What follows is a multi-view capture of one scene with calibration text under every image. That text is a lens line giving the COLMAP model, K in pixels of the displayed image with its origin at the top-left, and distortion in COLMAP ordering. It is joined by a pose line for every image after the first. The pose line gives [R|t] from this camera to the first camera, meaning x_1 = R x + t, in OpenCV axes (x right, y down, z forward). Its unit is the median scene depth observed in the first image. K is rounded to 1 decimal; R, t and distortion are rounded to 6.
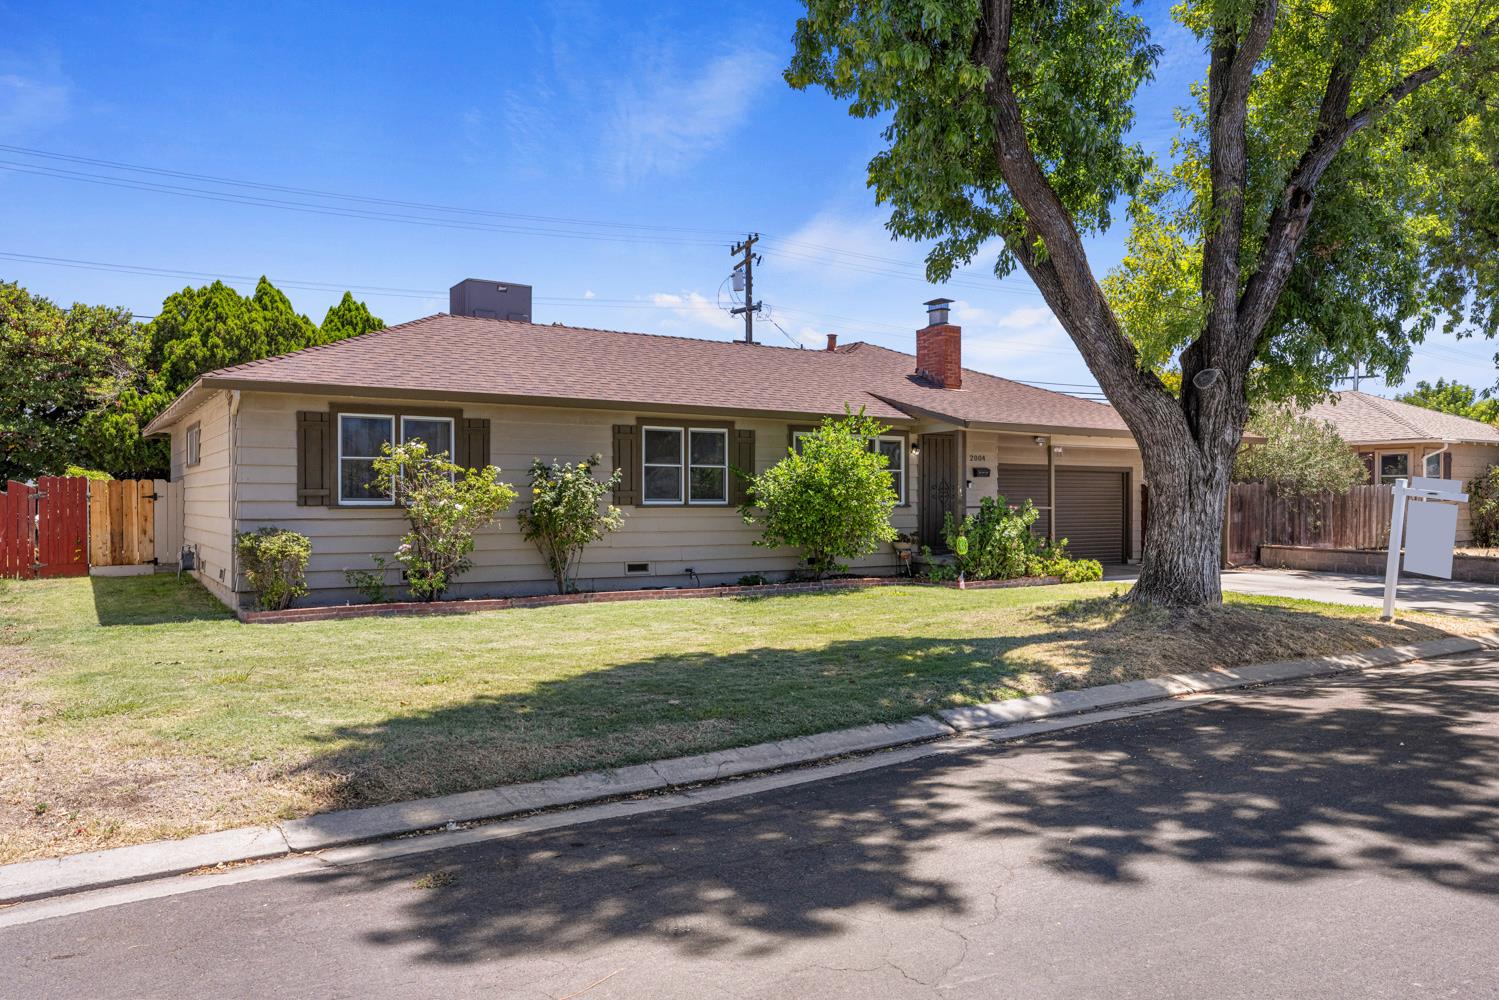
lens RADIAL K [[1045.4, 0, 749.5], [0, 1045.4, 500.0], [0, 0, 1]] dist [0.082443, 0.000078]
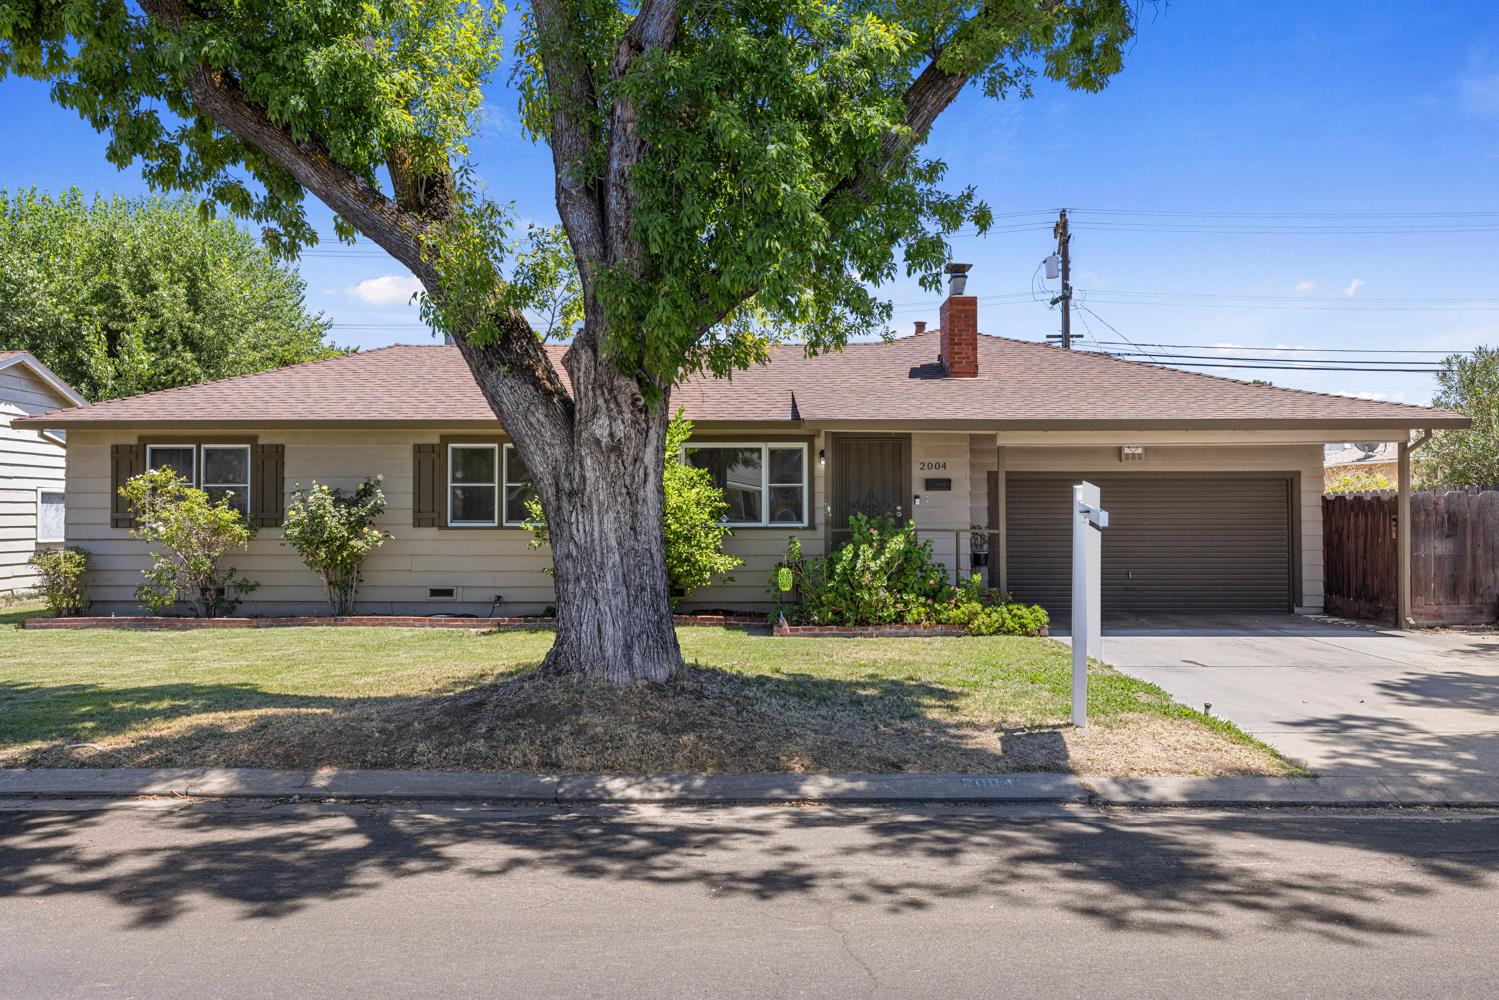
lens RADIAL K [[1045.4, 0, 749.5], [0, 1045.4, 500.0], [0, 0, 1]] dist [0.082443, 0.000078]
pose [[0.821596, -0.013707, -0.569905, 0.653853], [0.001355, 0.999755, -0.022092, 0.001832], [0.570069, 0.017378, 0.821413, 0.359711]]
